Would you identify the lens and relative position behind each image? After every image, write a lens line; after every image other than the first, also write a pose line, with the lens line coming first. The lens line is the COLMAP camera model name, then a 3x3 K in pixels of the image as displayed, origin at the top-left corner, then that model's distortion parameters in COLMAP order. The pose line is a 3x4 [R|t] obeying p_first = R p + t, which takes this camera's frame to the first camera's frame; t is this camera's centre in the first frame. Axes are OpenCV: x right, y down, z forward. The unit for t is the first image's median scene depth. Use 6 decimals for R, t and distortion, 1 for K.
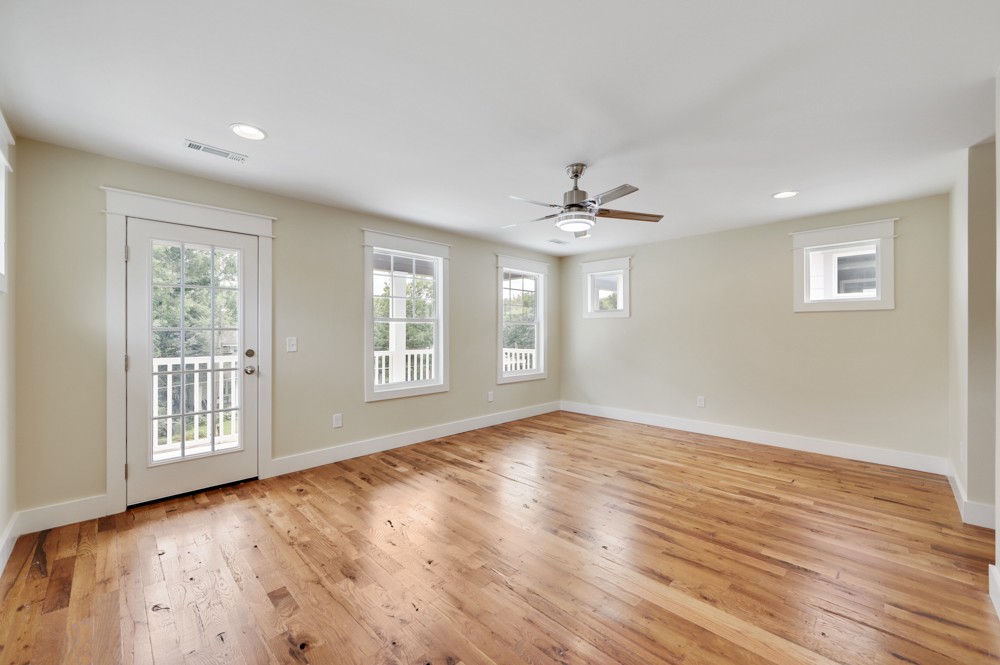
lens RADIAL K [[393.7, 0, 499.0], [0, 393.7, 335.5], [0, 0, 1]] dist [-0.001185, -0.000252]
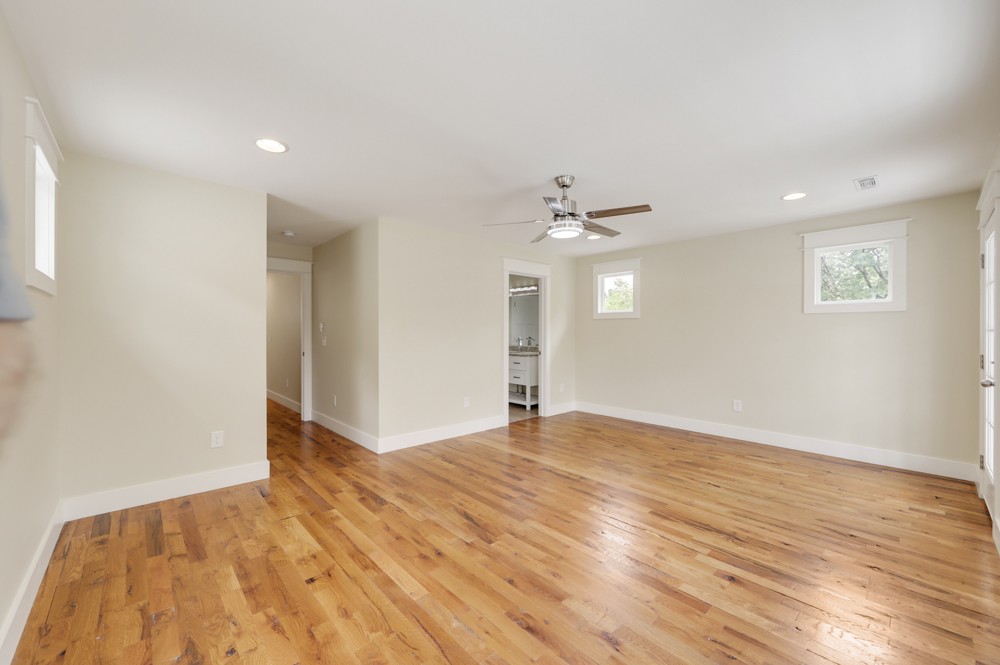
lens RADIAL K [[393.7, 0, 499.0], [0, 393.7, 335.5], [0, 0, 1]] dist [-0.001185, -0.000252]
pose [[-0.999273, -0.001133, 0.038119, 0.288667], [-0.000602, 0.999903, 0.013939, -0.015111], [-0.038131, 0.013906, -0.999176, 1.805045]]
